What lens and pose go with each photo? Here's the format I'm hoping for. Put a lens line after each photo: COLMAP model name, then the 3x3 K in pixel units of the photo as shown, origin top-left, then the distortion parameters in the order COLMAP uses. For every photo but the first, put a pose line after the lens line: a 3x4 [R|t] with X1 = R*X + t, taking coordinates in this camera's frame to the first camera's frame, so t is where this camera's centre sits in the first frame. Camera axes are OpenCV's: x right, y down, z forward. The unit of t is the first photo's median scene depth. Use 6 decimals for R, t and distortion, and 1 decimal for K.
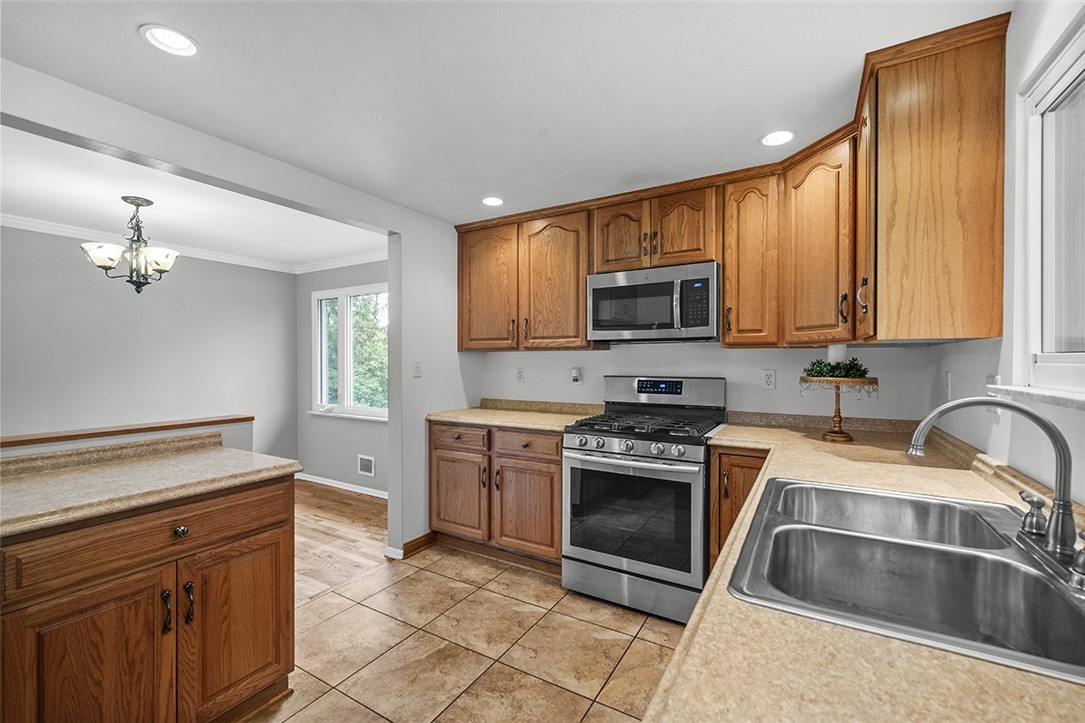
lens RADIAL K [[453.0, 0, 542.5], [0, 453.0, 361.5], [0, 0, 1]] dist [0.001057, 0.000149]
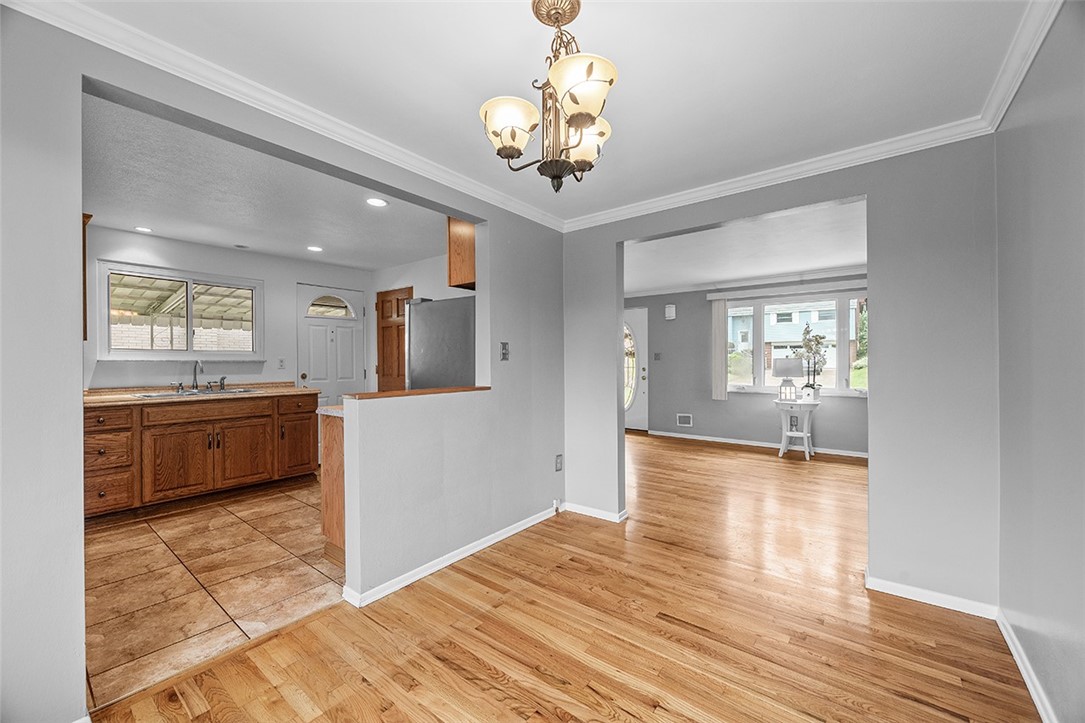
lens RADIAL K [[426.7, 0, 544.3], [0, 426.7, 363.3], [0, 0, 1]] dist [-0.000291, 0.000553]
pose [[-0.991514, 0.004362, 0.129930, -0.953676], [0.004817, 0.999983, 0.003191, 0.034866], [-0.129914, 0.003790, -0.991518, 1.491432]]
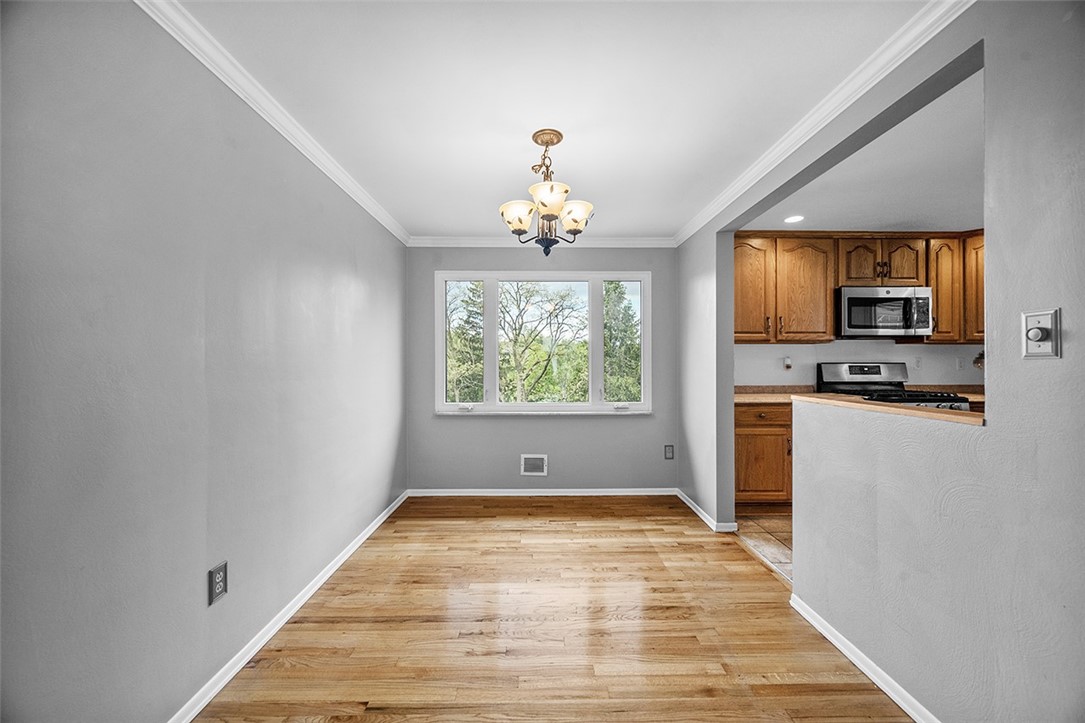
lens RADIAL K [[426.7, 0, 544.3], [0, 426.7, 363.3], [0, 0, 1]] dist [-0.000291, 0.000553]
pose [[0.850146, 0.000005, 0.526546, -1.304613], [0.001056, 0.999998, -0.001715, 0.036172], [-0.526545, 0.002014, 0.850145, 0.386409]]
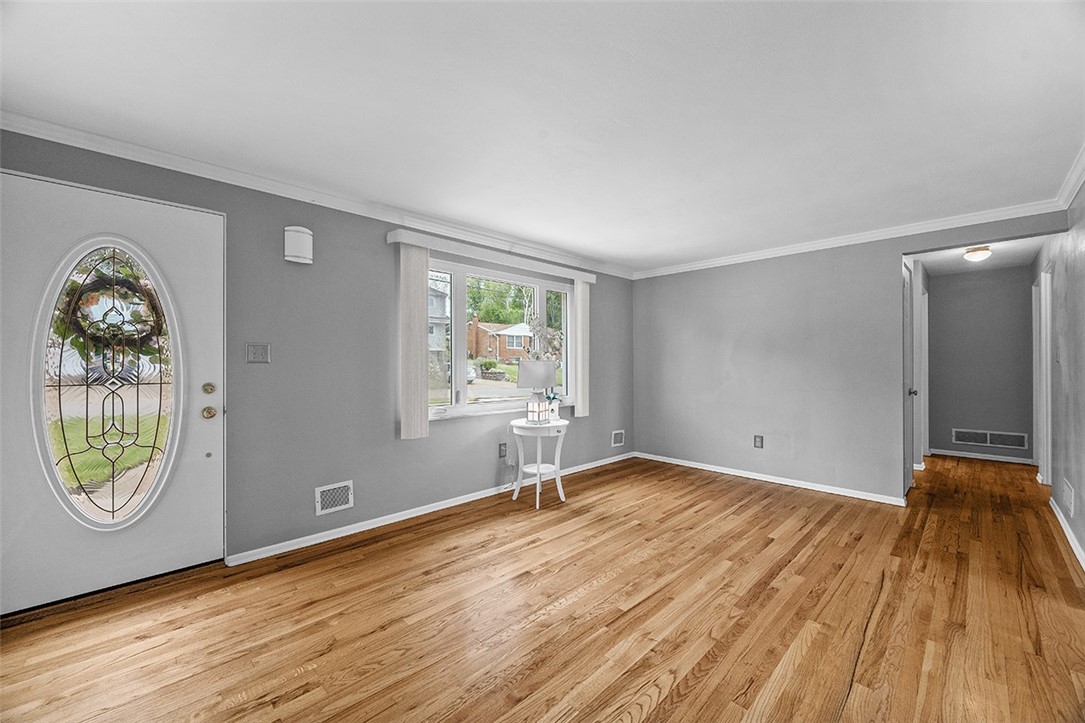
lens RADIAL K [[426.7, 0, 544.3], [0, 426.7, 363.3], [0, 0, 1]] dist [-0.000291, 0.000553]
pose [[-0.255525, 0.002144, -0.966800, -0.546405], [0.003228, 0.999994, 0.001365, 0.031894], [0.966797, -0.002772, -0.255531, -0.151477]]
